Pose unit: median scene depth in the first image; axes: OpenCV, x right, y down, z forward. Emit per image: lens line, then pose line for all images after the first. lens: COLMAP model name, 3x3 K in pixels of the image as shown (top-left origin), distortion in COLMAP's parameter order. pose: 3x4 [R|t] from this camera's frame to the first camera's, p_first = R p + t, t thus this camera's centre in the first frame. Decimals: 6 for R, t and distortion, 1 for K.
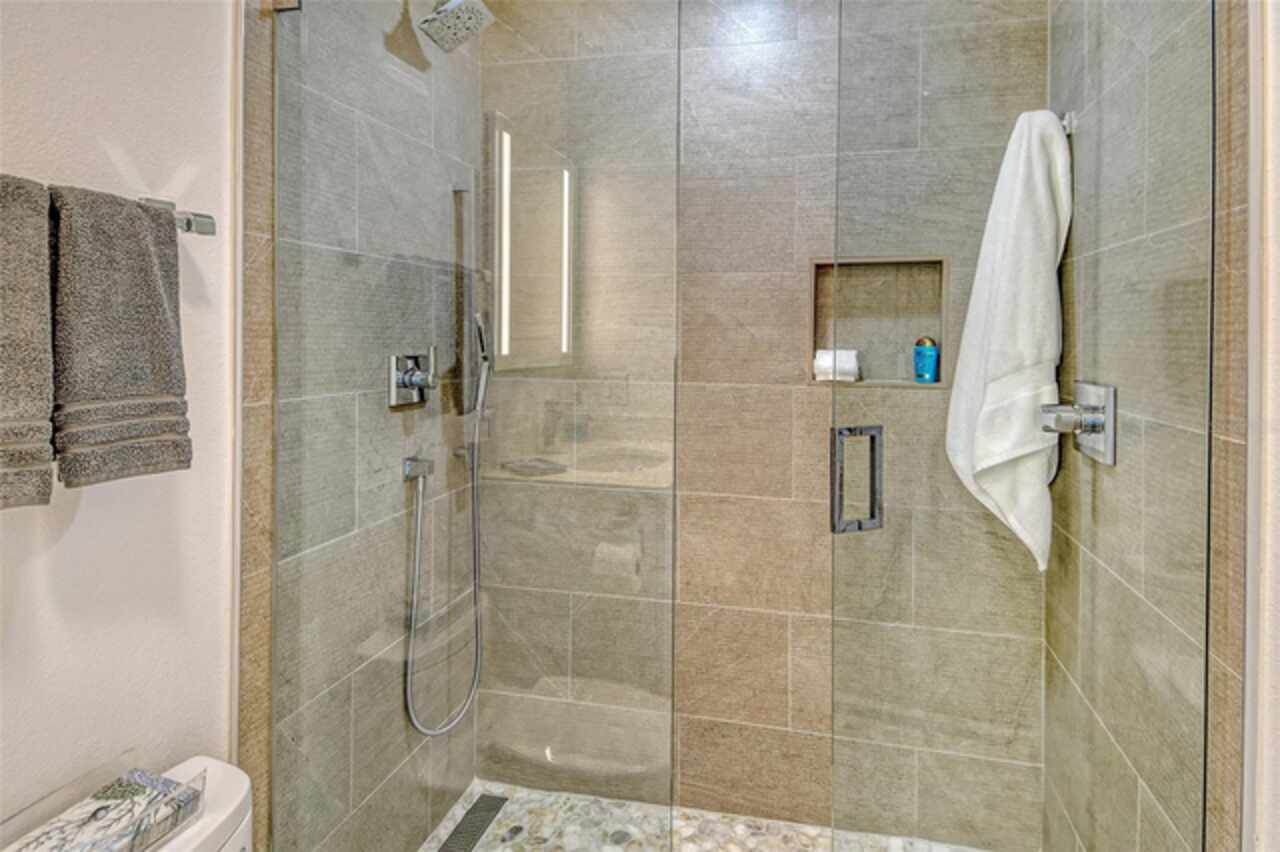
lens RADIAL K [[718.0, 0, 656.4], [0, 718.0, 327.0], [0, 0, 1]] dist [0.052587, -0.000775]
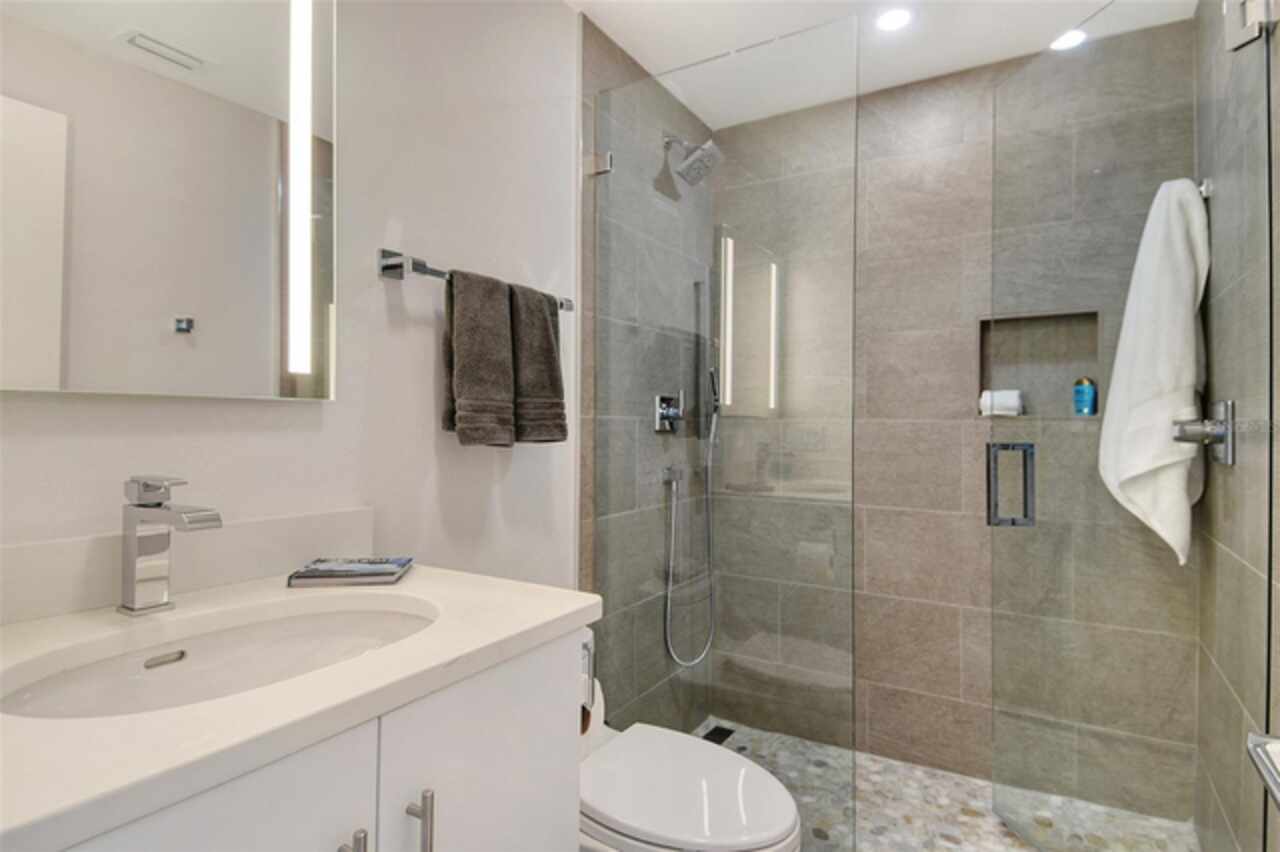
lens RADIAL K [[683.5, 0, 640.0], [0, 683.5, 426.0], [0, 0, 1]] dist [0.050612, -0.046859]
pose [[0.952448, -0.004217, -0.304672, 0.024416], [0.003979, 0.999991, -0.001401, 0.091101], [0.304675, 0.000122, 0.952456, -0.302092]]
